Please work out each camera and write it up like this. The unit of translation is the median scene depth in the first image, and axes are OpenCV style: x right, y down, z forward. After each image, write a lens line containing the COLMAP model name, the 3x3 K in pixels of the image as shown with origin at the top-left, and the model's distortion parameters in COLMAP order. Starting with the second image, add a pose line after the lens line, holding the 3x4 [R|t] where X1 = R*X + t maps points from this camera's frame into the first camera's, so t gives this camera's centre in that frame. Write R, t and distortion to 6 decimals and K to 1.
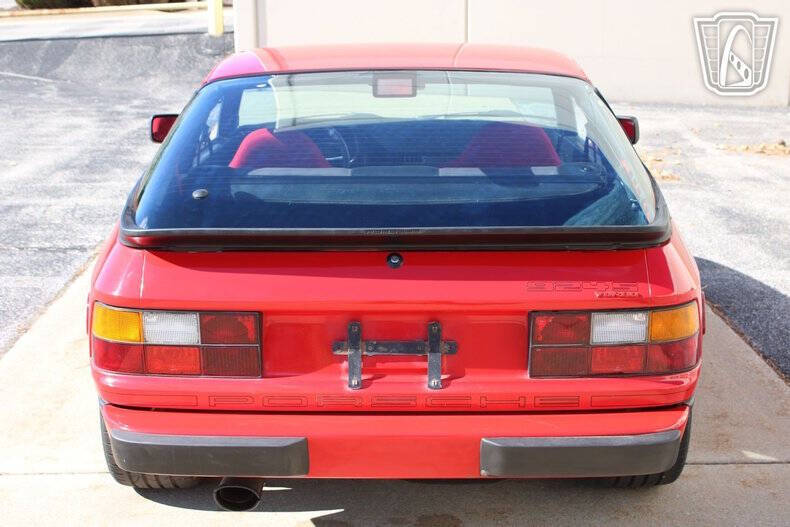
lens RADIAL K [[1201.0, 0, 395.0], [0, 1201.0, 263.5], [0, 0, 1]] dist [-0.019332, -0.002746]
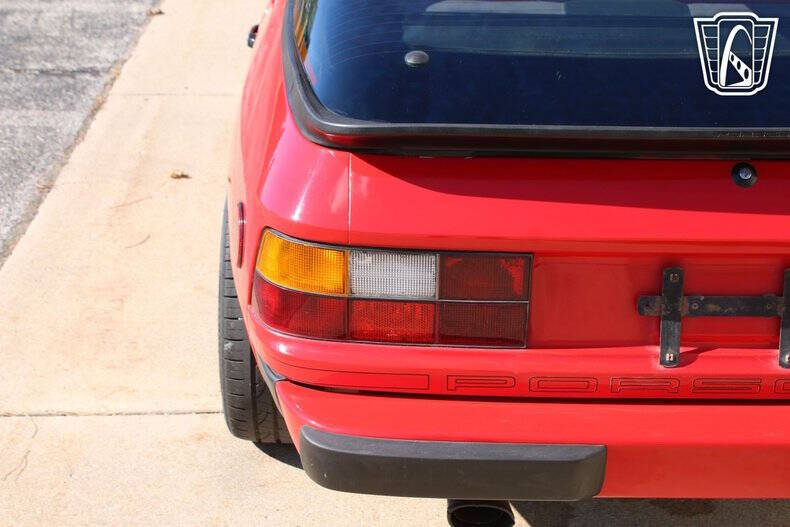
lens RADIAL K [[1278.0, 0, 395.0], [0, 1278.0, 263.5], [0, 0, 1]] dist [-0.008358, 0.000183]
pose [[0.999540, 0.006791, 0.029544, -0.200274], [-0.011472, 0.986840, 0.161294, -0.061862], [-0.028060, -0.161559, 0.986464, 0.310581]]
